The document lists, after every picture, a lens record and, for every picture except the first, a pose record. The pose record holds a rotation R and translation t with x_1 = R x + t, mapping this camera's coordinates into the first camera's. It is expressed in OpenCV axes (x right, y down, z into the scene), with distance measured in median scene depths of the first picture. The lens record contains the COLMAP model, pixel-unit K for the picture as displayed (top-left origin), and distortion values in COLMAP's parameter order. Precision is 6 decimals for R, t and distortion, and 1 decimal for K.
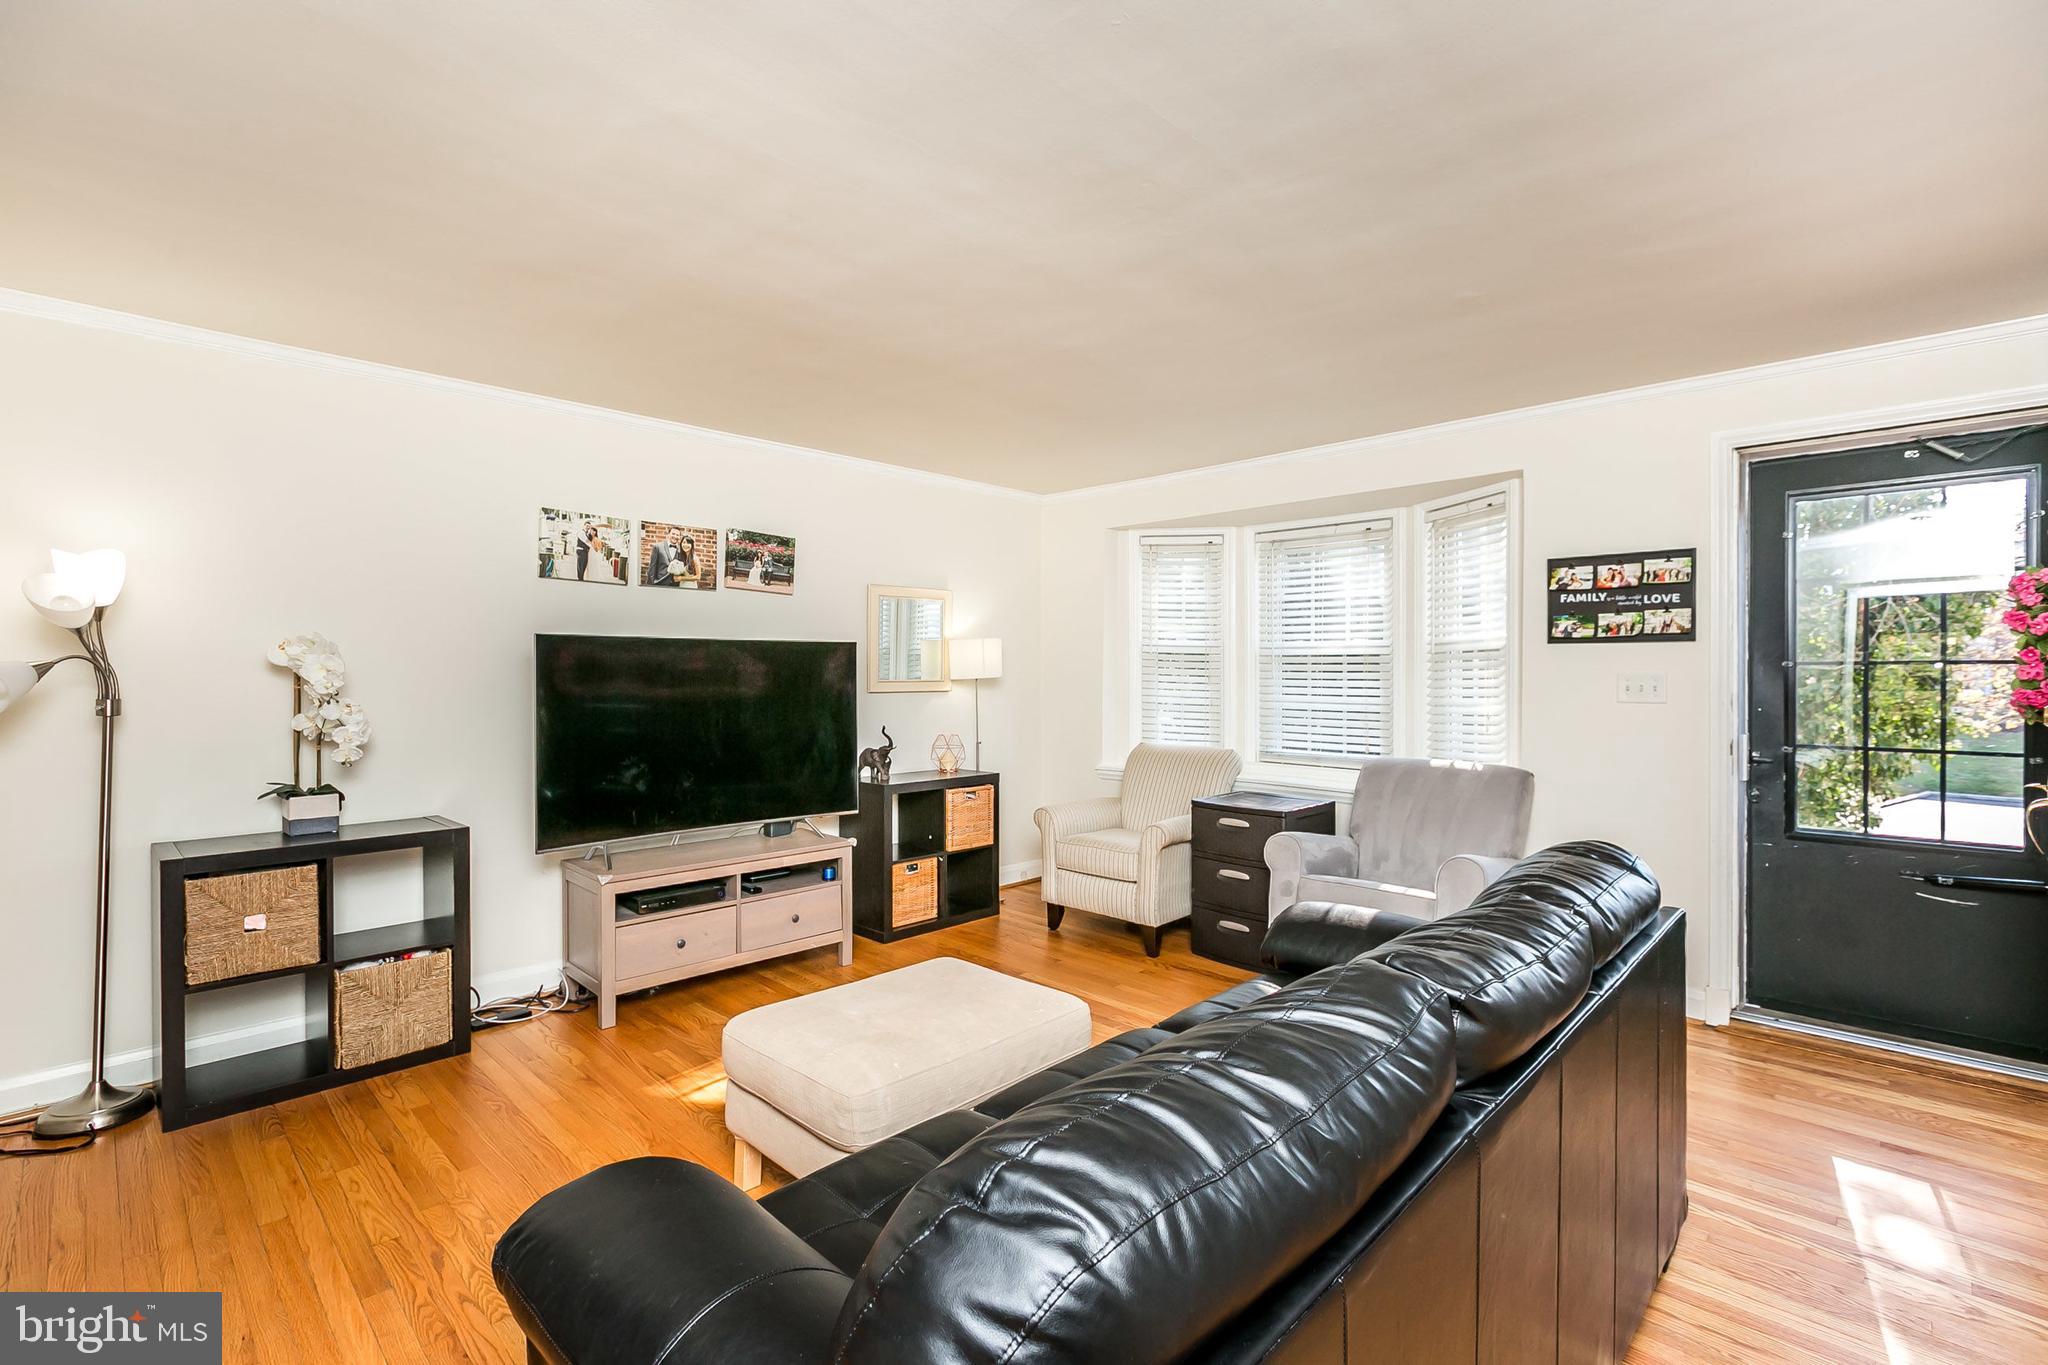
lens RADIAL K [[927.8, 0, 1010.8], [0, 927.8, 681.3], [0, 0, 1]] dist [0.001259, 0.000576]
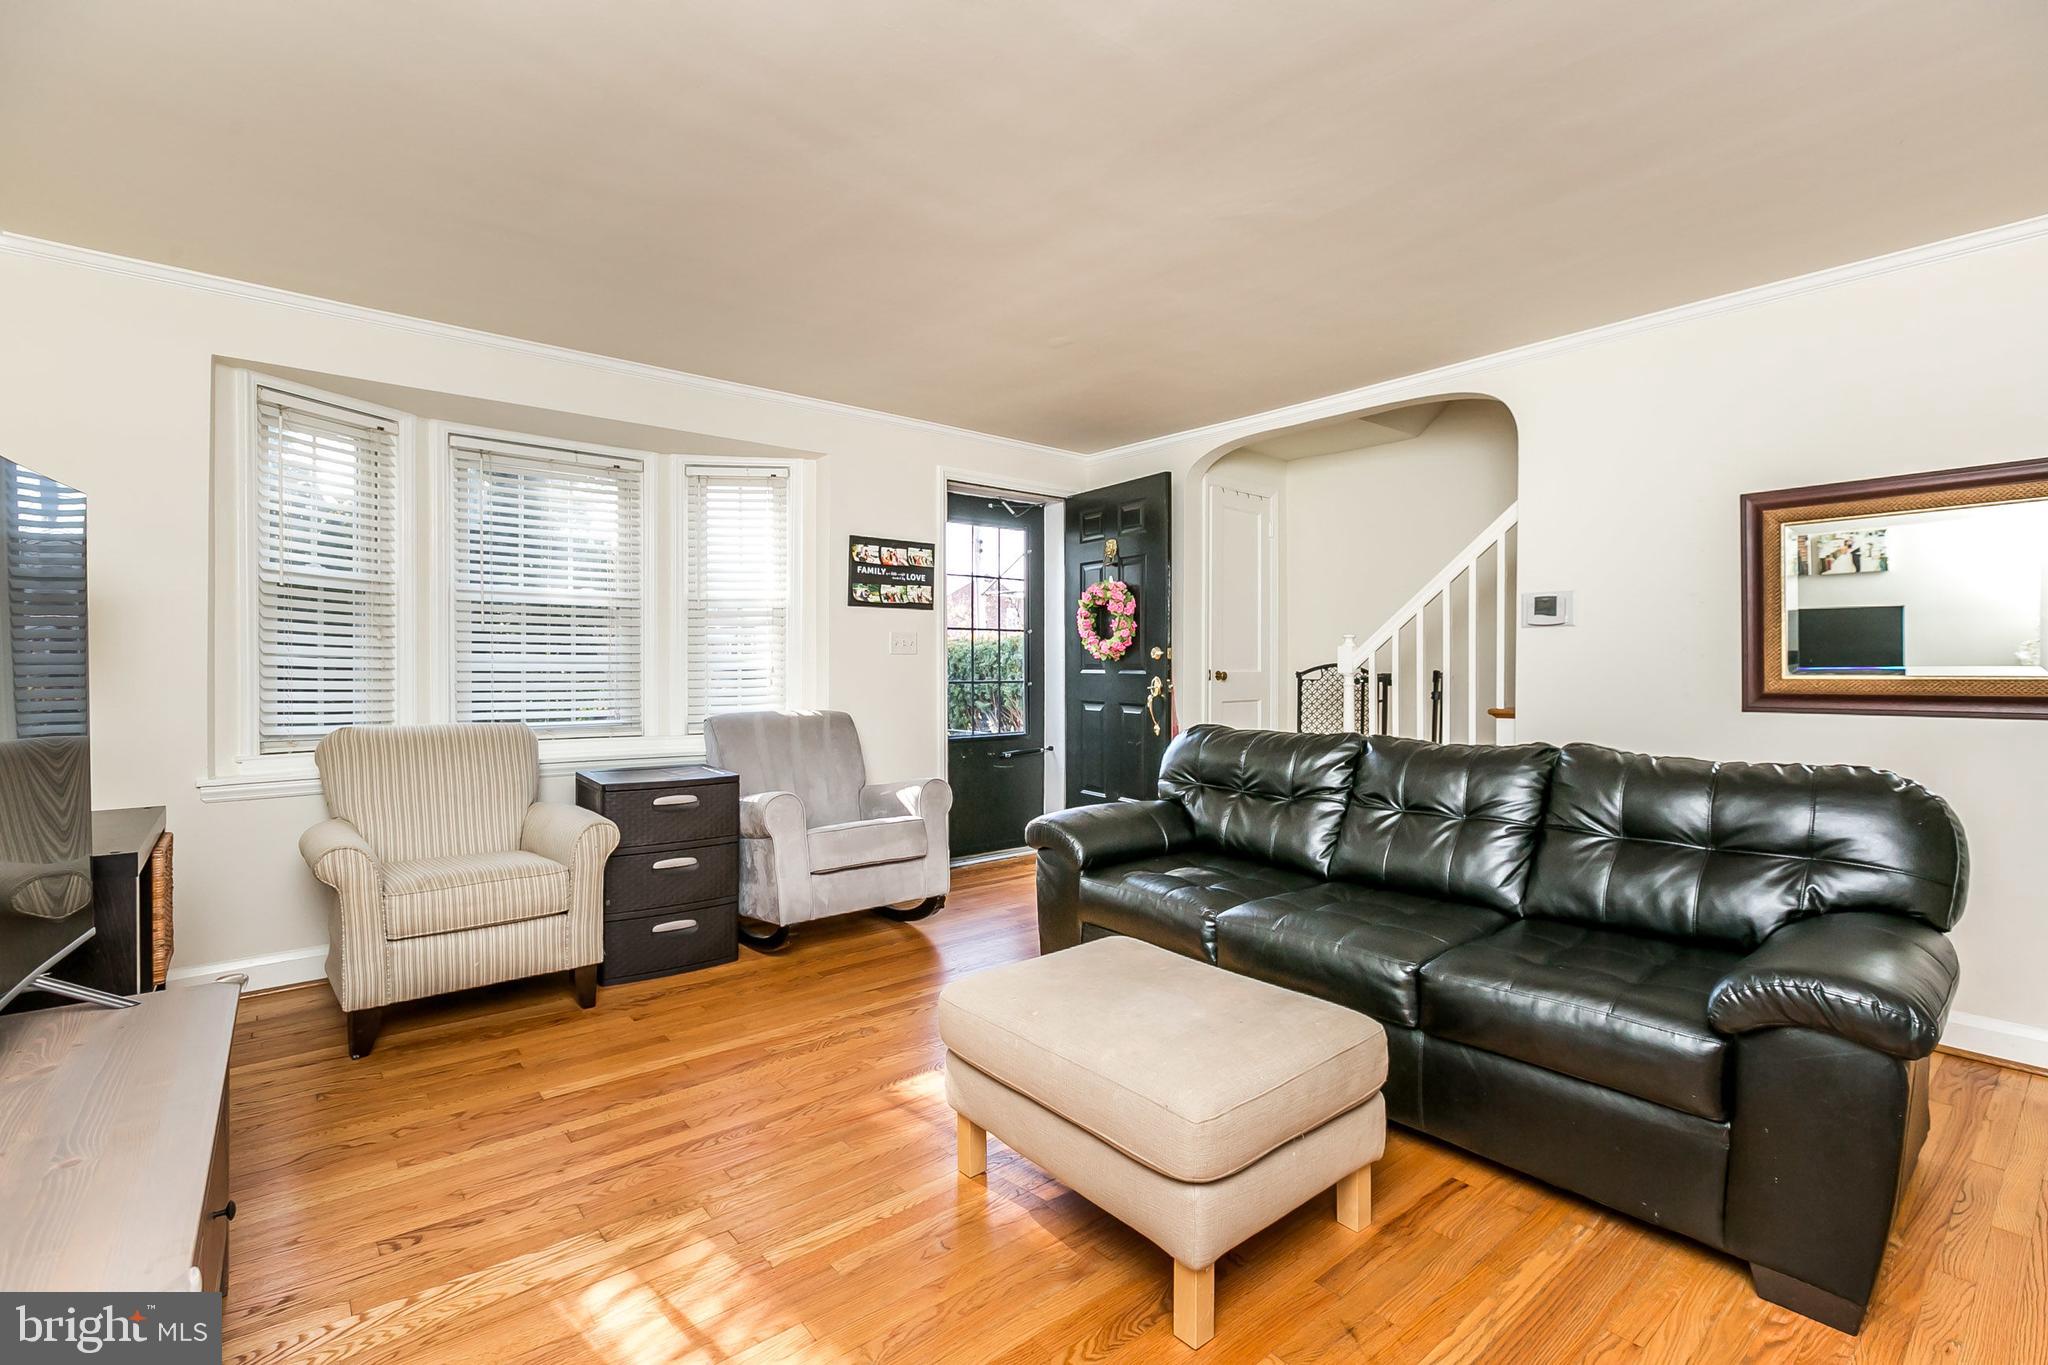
lens RADIAL K [[927.9, 0, 1034.4], [0, 927.9, 669.9], [0, 0, 1]] dist [0.000006, -0.000126]
pose [[0.076700, -0.008158, 0.997021, -0.616492], [0.005223, 0.999956, 0.007780, 0.035363], [-0.997041, 0.004611, 0.076740, 0.686247]]
